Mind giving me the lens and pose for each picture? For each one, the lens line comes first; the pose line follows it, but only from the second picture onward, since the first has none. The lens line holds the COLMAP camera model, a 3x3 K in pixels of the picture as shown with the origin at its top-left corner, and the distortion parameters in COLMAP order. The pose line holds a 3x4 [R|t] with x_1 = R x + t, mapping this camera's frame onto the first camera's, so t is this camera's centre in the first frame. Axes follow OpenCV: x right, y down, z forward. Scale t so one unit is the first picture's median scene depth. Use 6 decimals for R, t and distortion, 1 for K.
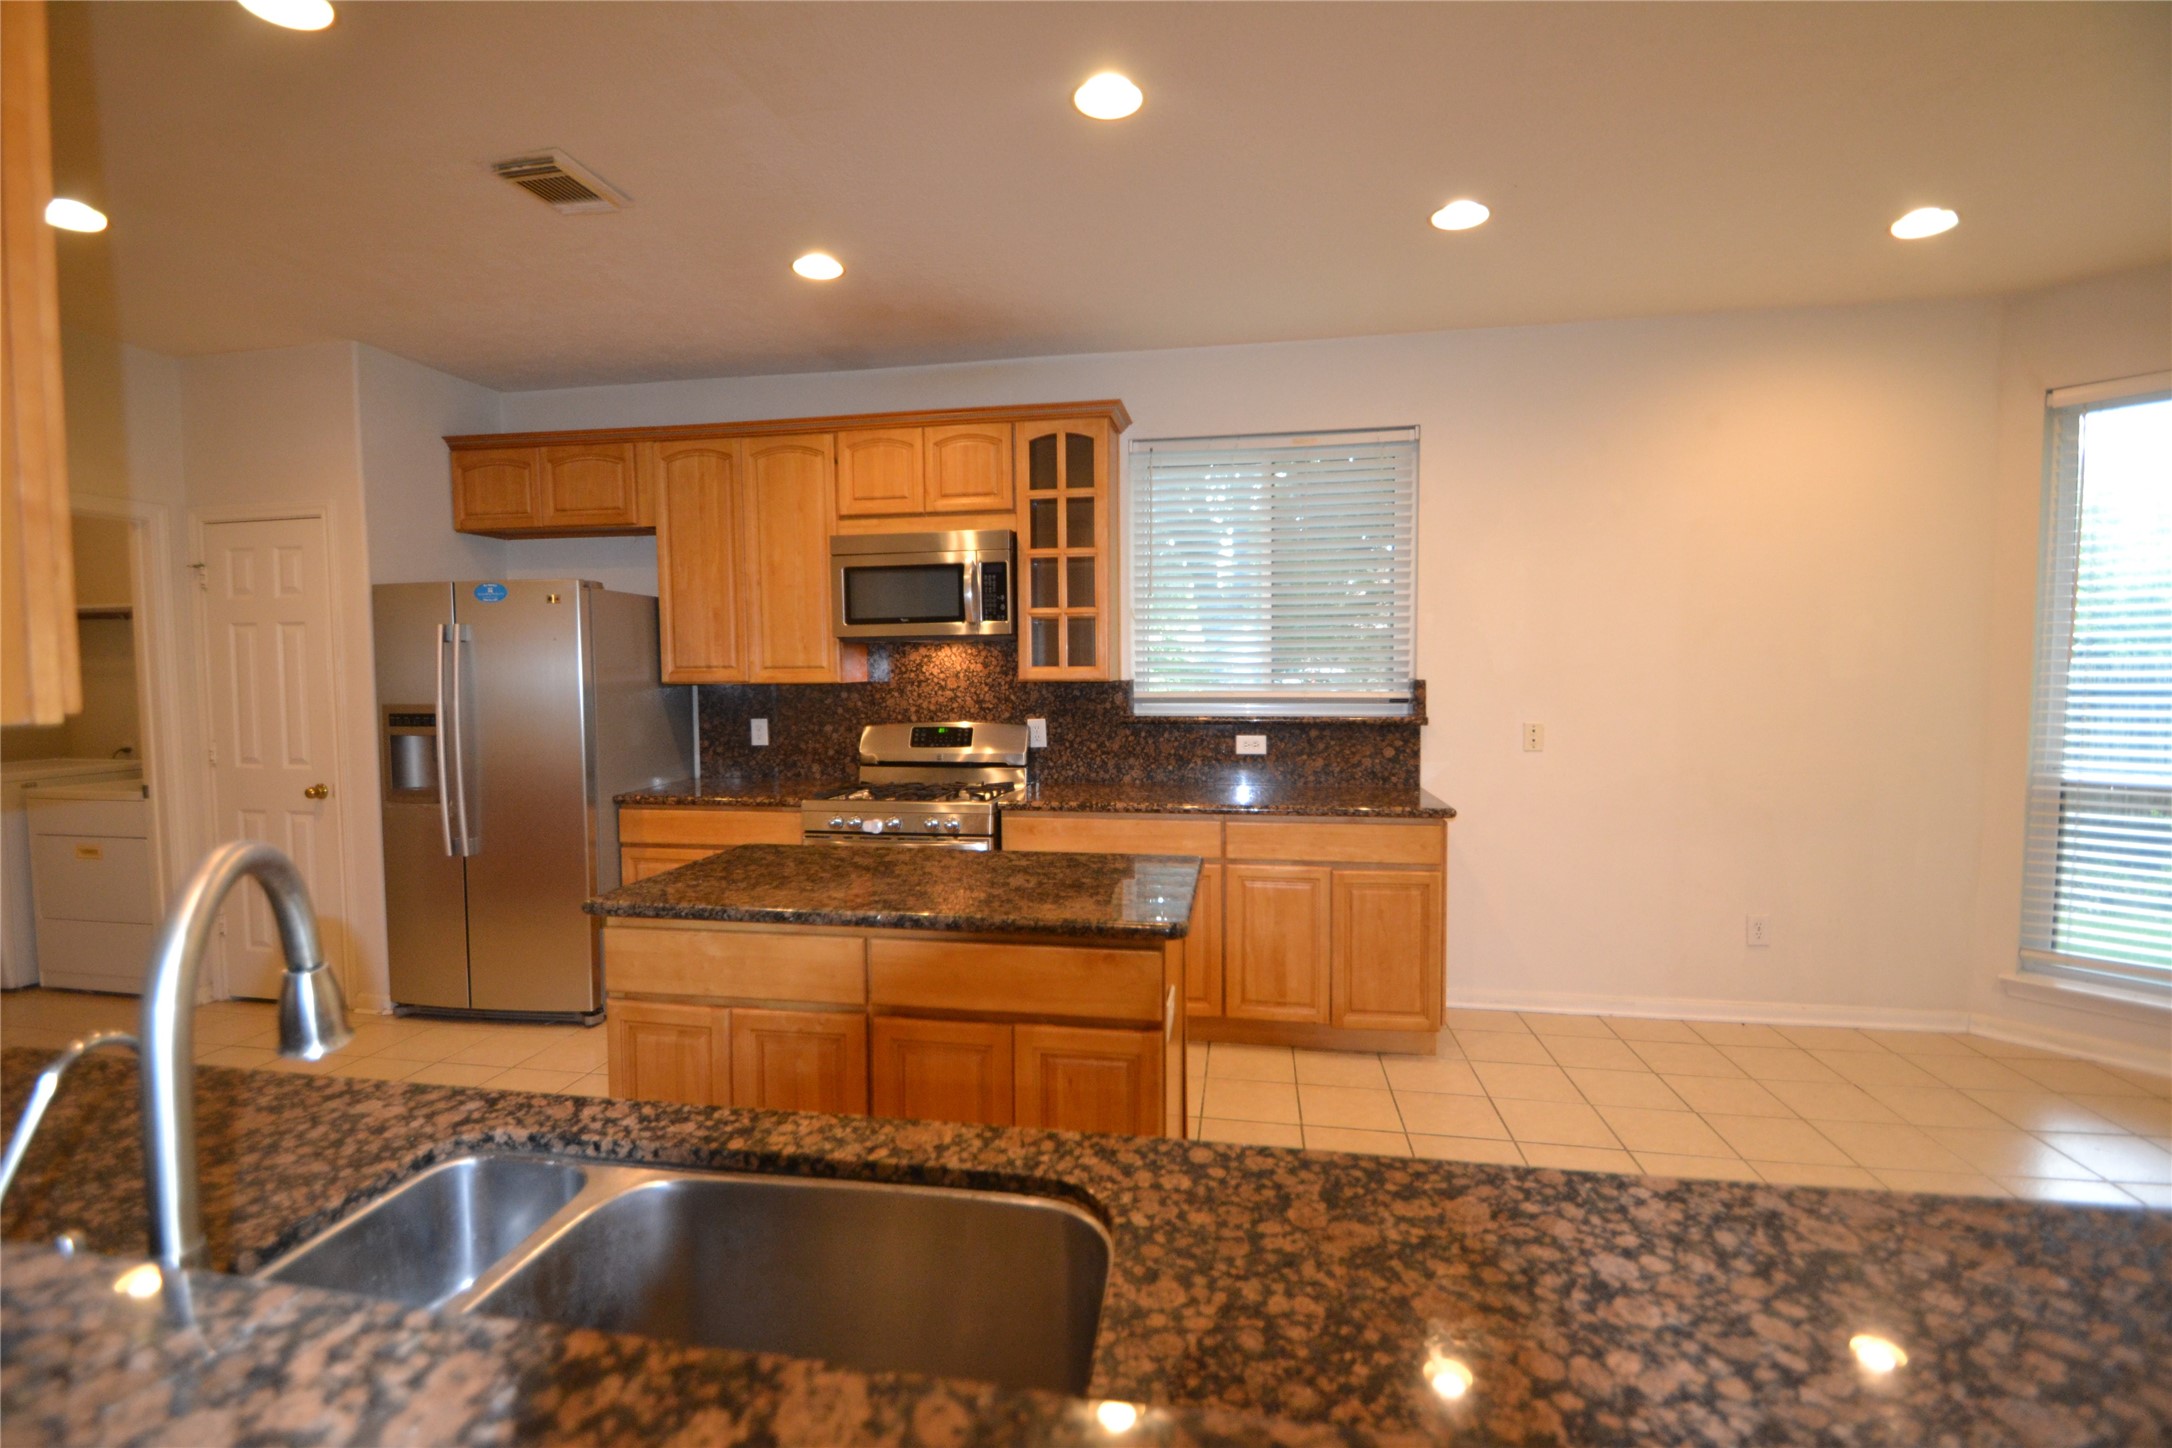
lens RADIAL K [[963.9, 0, 1086.0], [0, 963.9, 724.0], [0, 0, 1]] dist [0.013513, -0.017369]
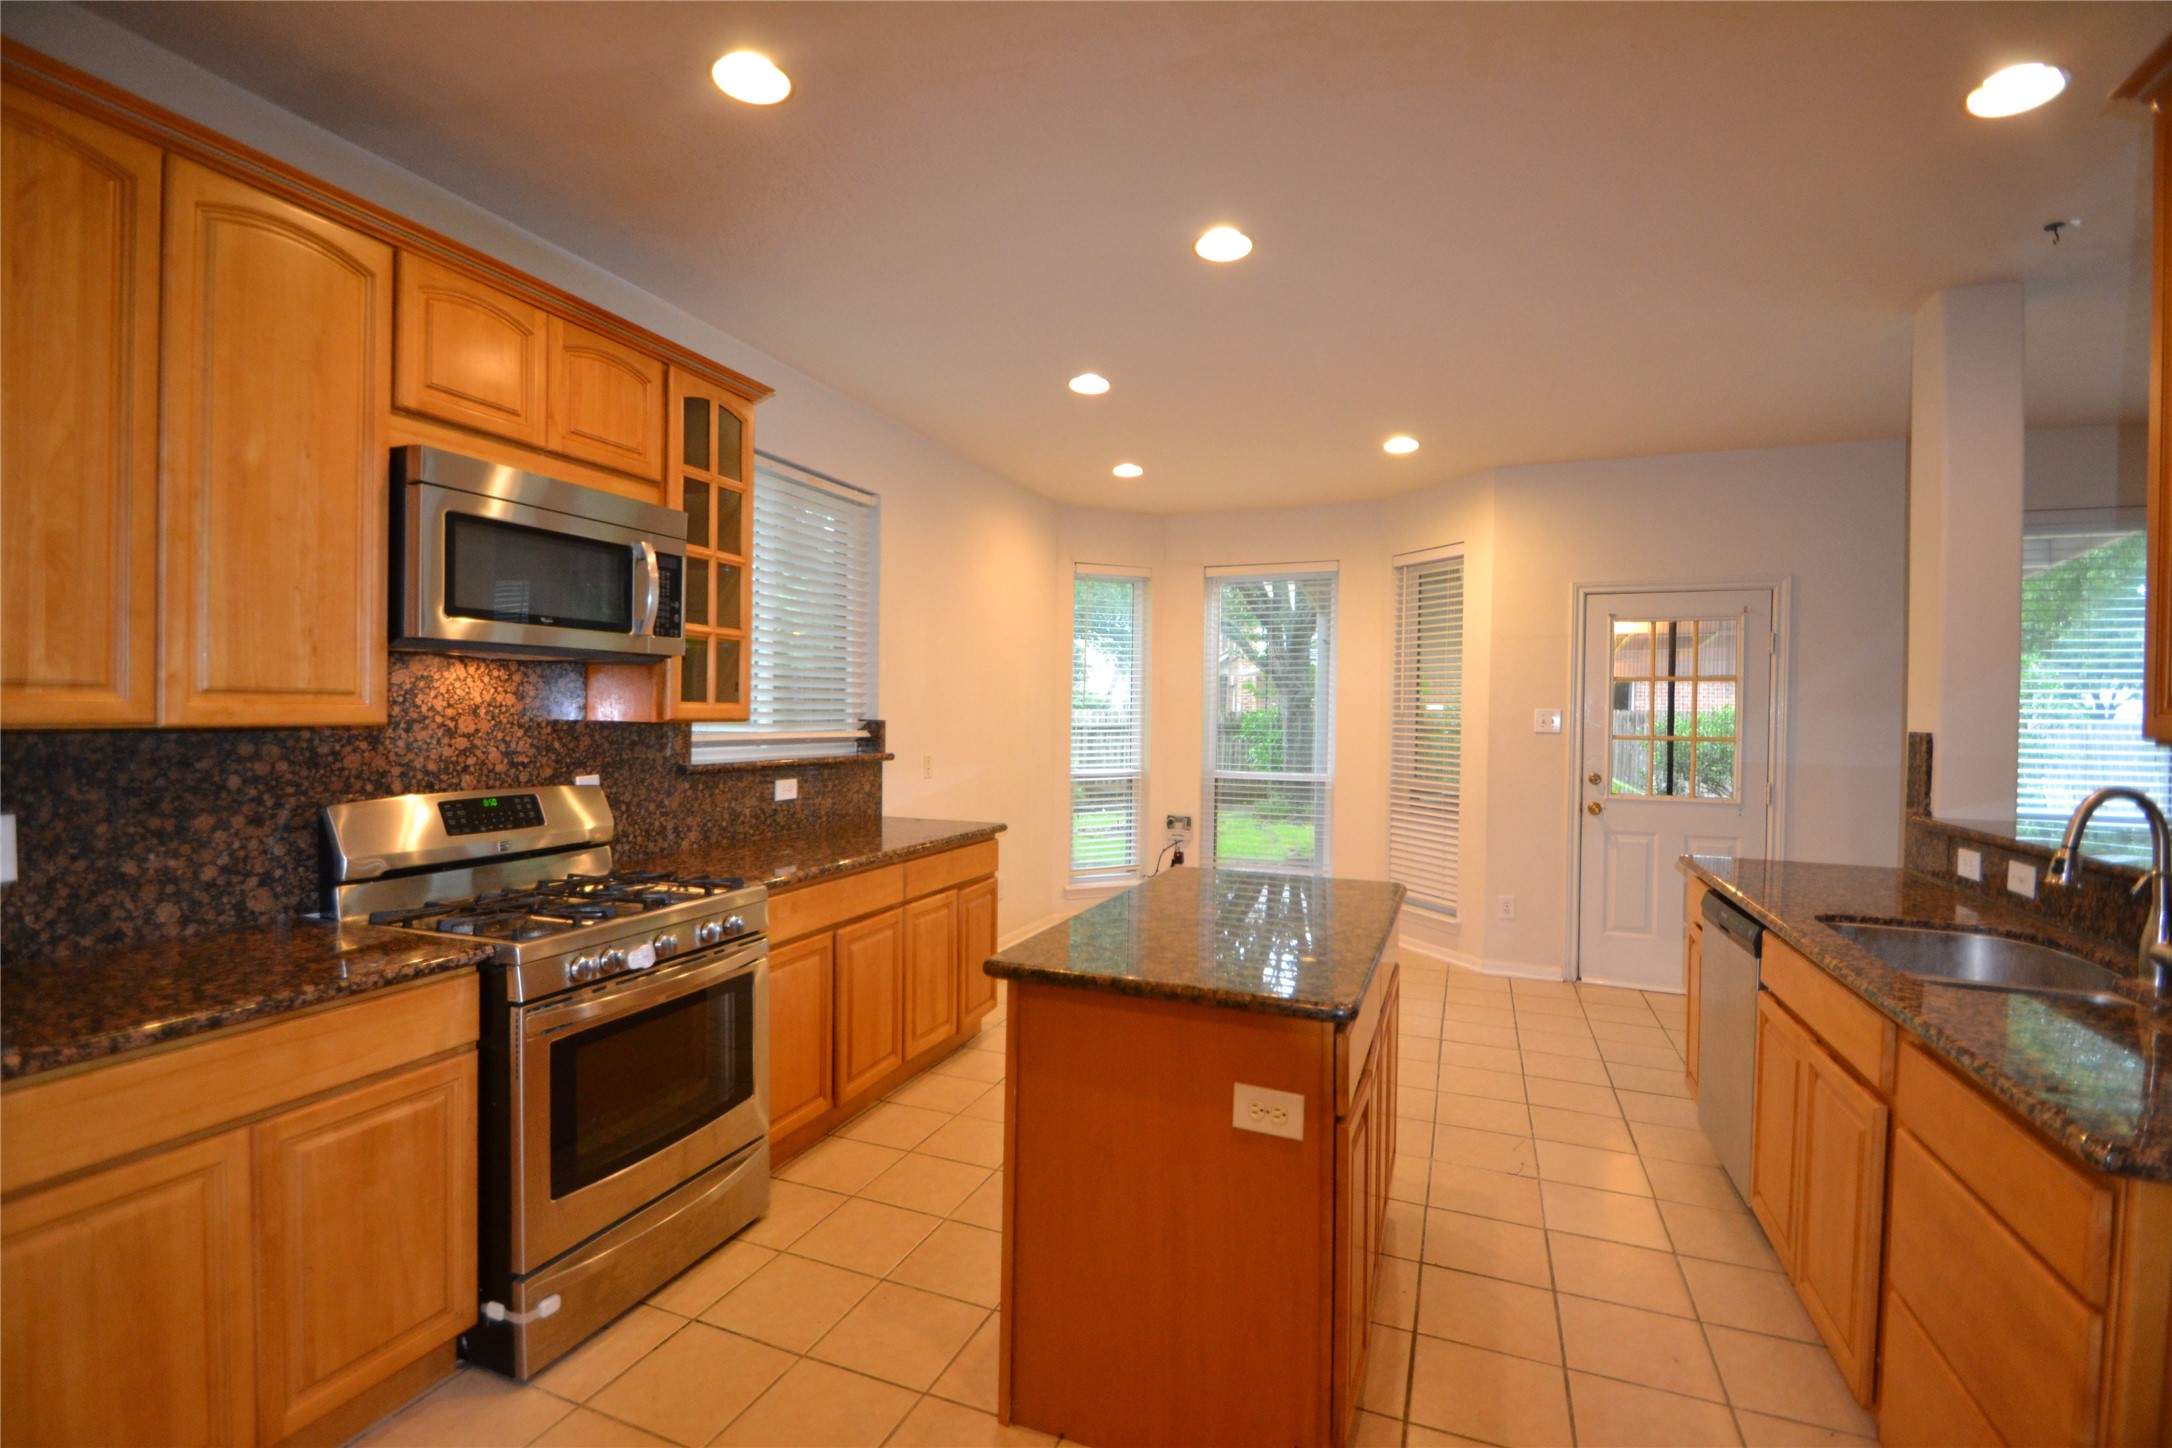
lens RADIAL K [[946.9, 0, 1086.0], [0, 946.9, 724.0], [0, 0, 1]] dist [0.014374, 0.000045]
pose [[0.224201, -0.002422, 0.974540, -0.659957], [0.036393, 0.999320, -0.005889, -0.026047], [-0.973863, 0.036786, 0.224137, 0.511094]]
